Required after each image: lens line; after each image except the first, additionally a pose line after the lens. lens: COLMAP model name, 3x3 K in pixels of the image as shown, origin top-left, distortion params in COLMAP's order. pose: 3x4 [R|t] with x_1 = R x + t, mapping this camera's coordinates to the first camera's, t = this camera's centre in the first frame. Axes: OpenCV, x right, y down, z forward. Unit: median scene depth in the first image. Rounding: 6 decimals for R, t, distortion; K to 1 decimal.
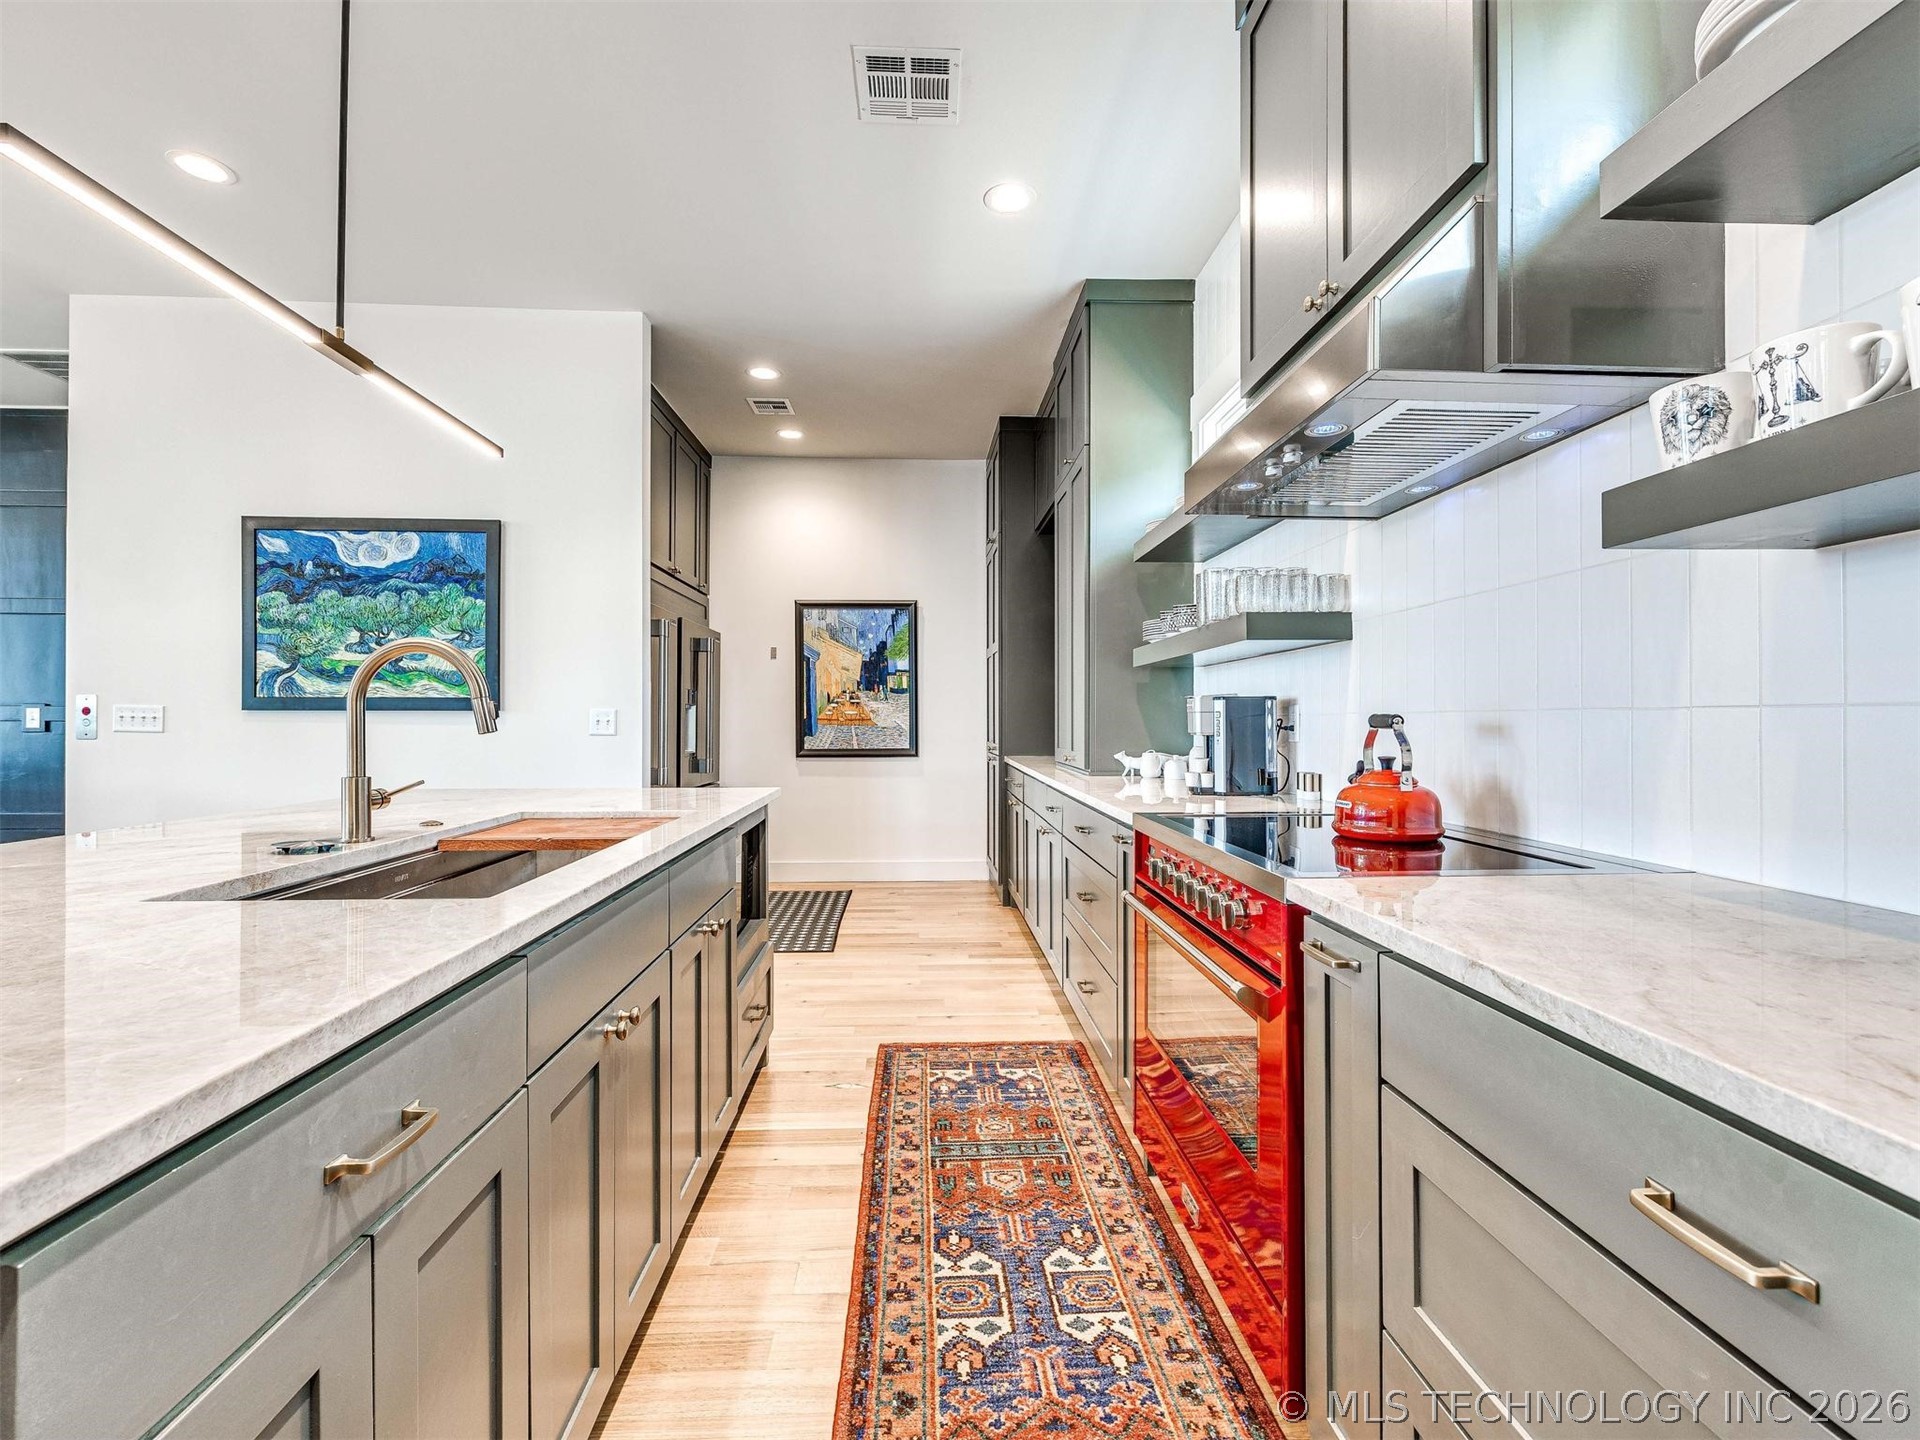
lens RADIAL K [[882.0, 0, 966.8], [0, 882.0, 722.4], [0, 0, 1]] dist [-0.009107, 0.002591]
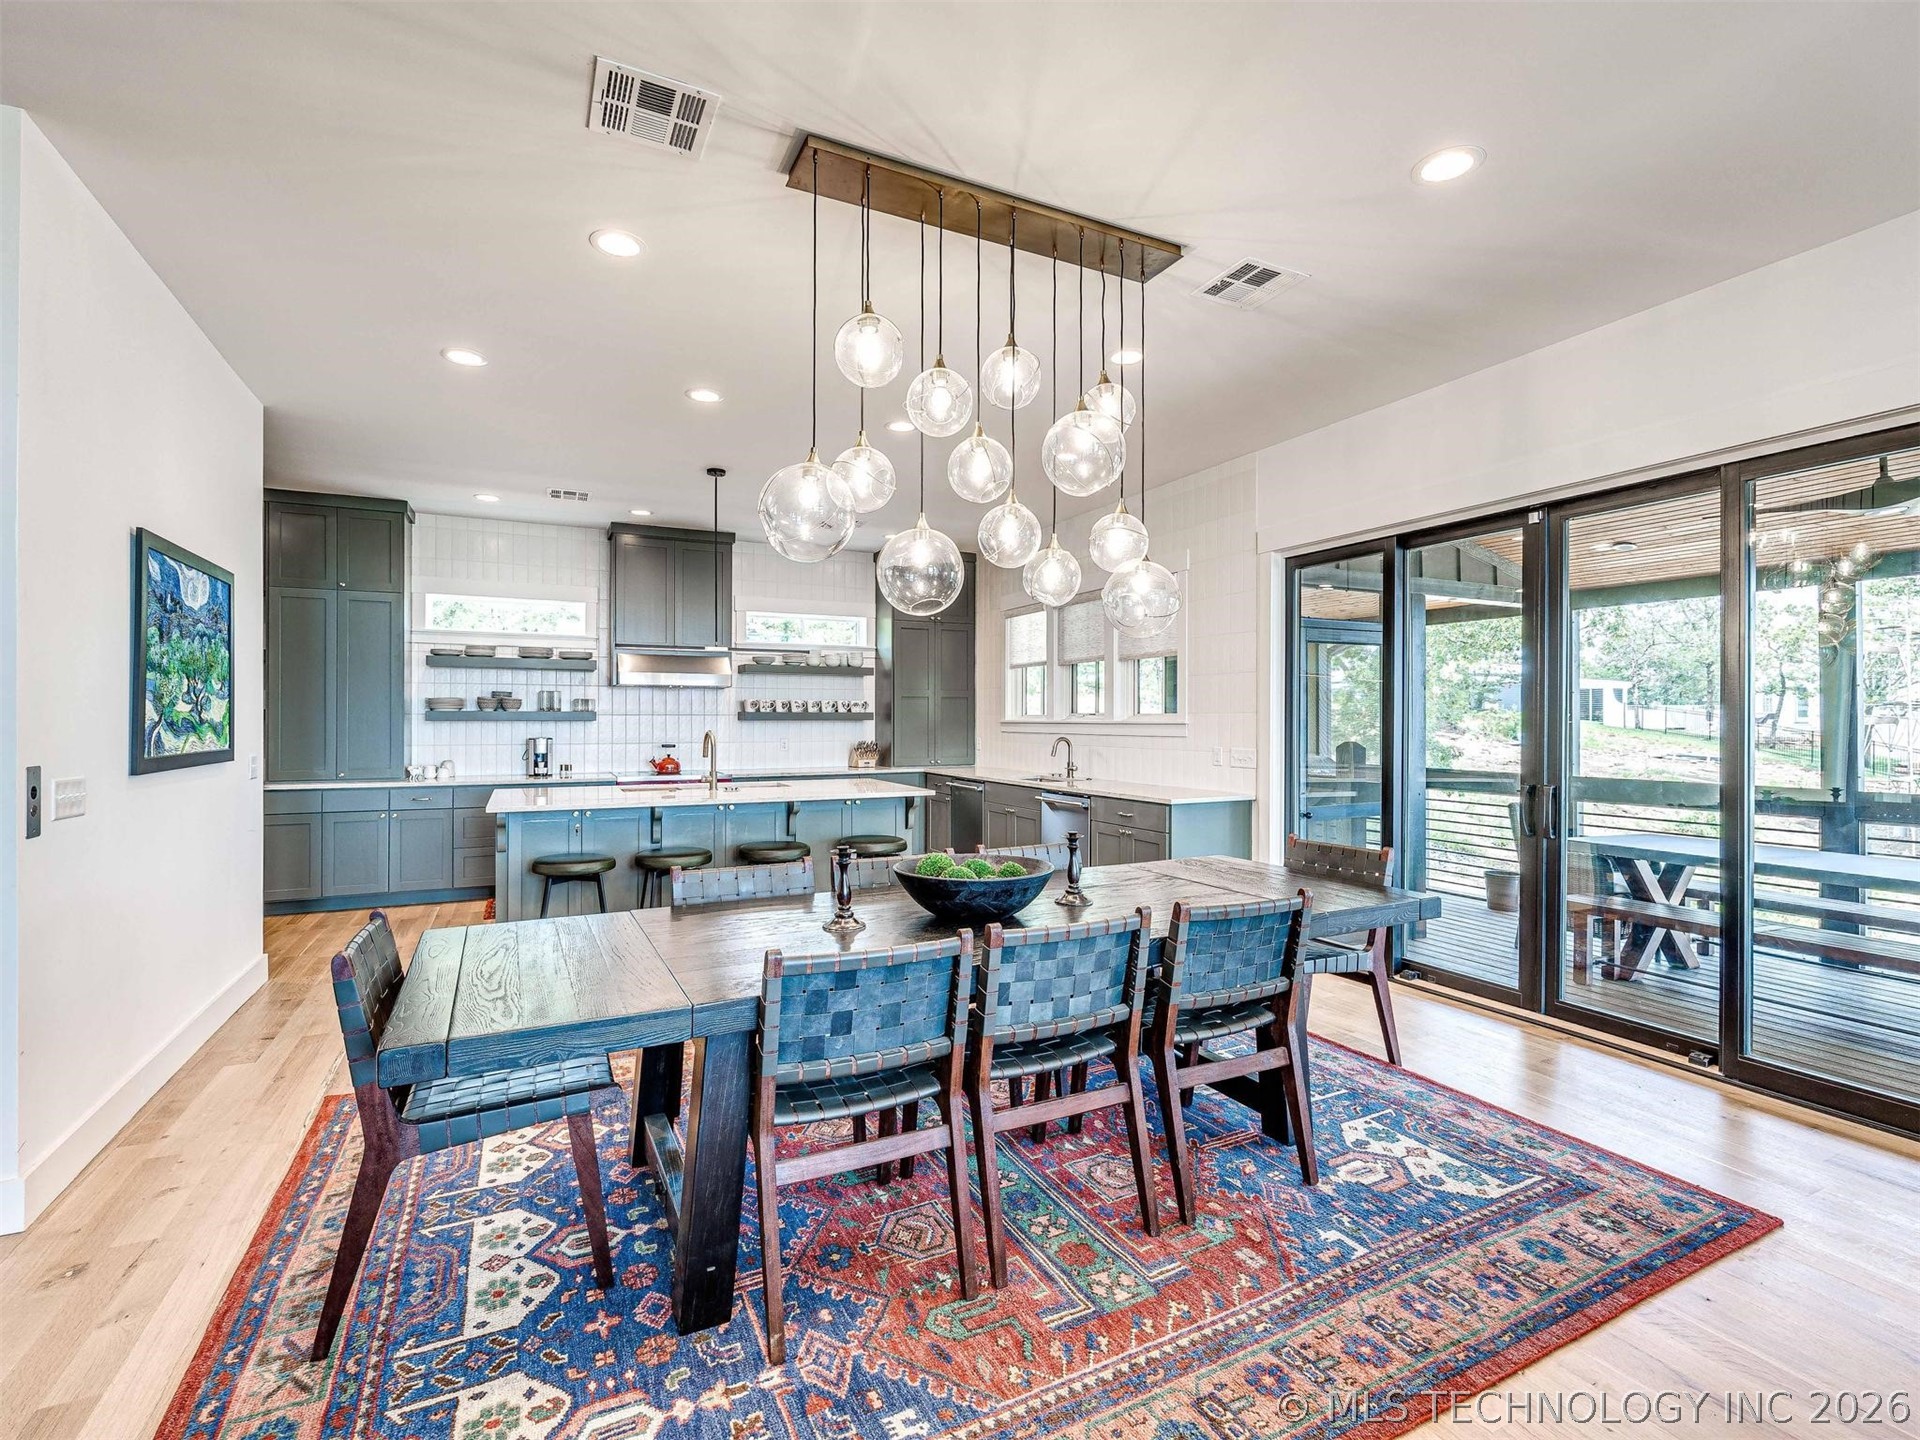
lens RADIAL K [[882.0, 0, 949.8], [0, 882.0, 717.2], [0, 0, 1]] dist [-0.009107, 0.002591]
pose [[-0.370240, -0.000952, 0.928936, -3.450598], [-0.000930, 0.999999, 0.000654, -0.128125], [-0.928936, -0.000621, -0.370241, 1.167519]]
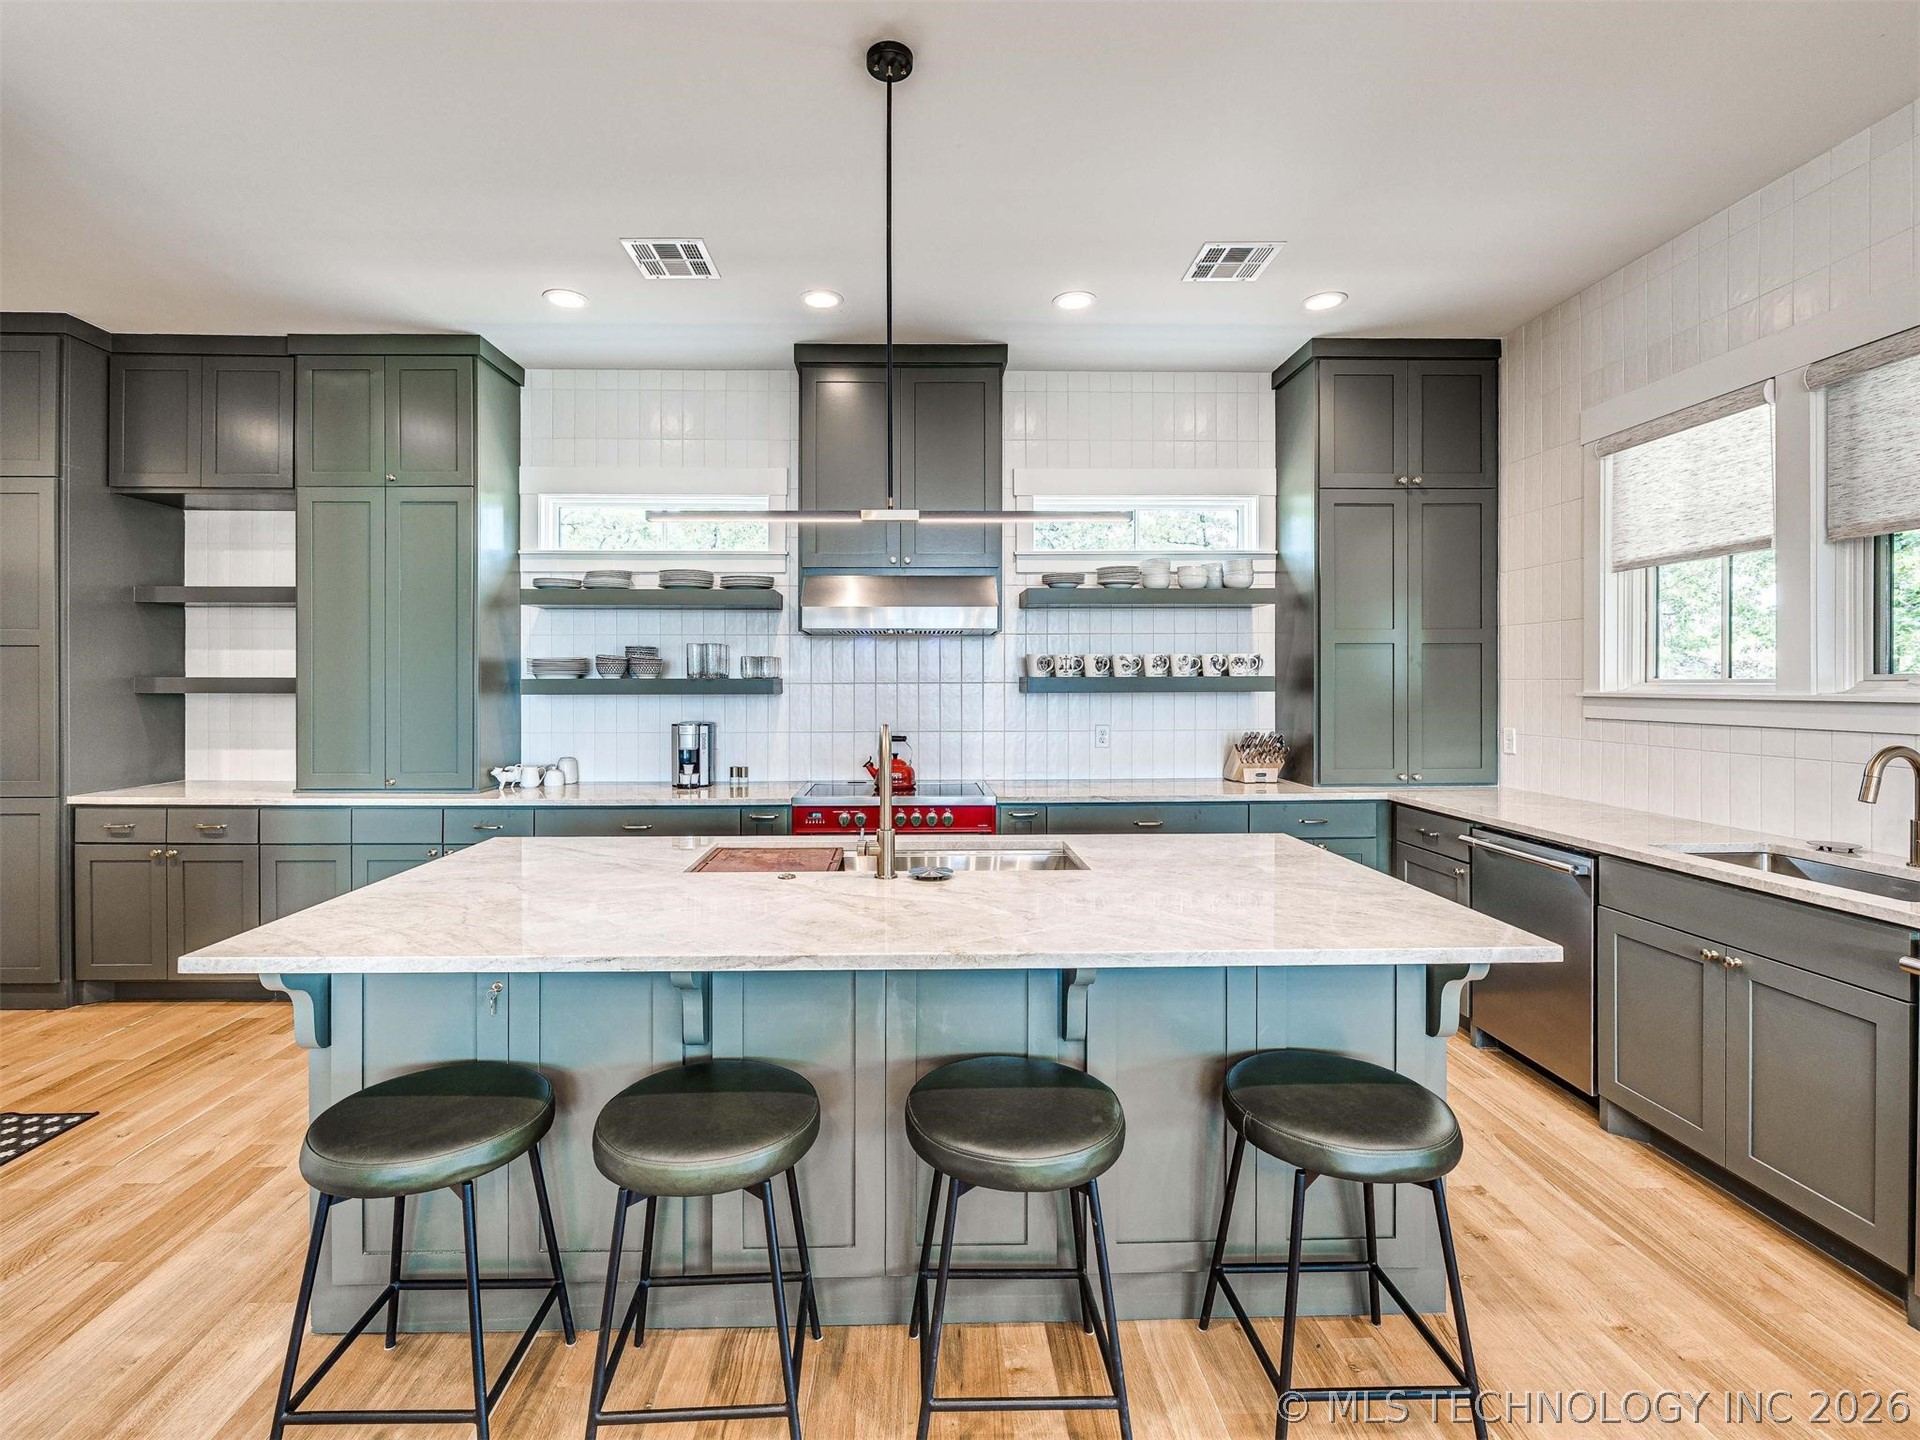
lens RADIAL K [[882.0, 0, 922.2], [0, 882.0, 692.8], [0, 0, 1]] dist [-0.009107, 0.002591]
pose [[0.056761, -0.010685, 0.998331, -1.674522], [0.003449, 0.999939, 0.010506, -0.132799], [-0.998382, 0.002847, 0.056795, 0.706905]]
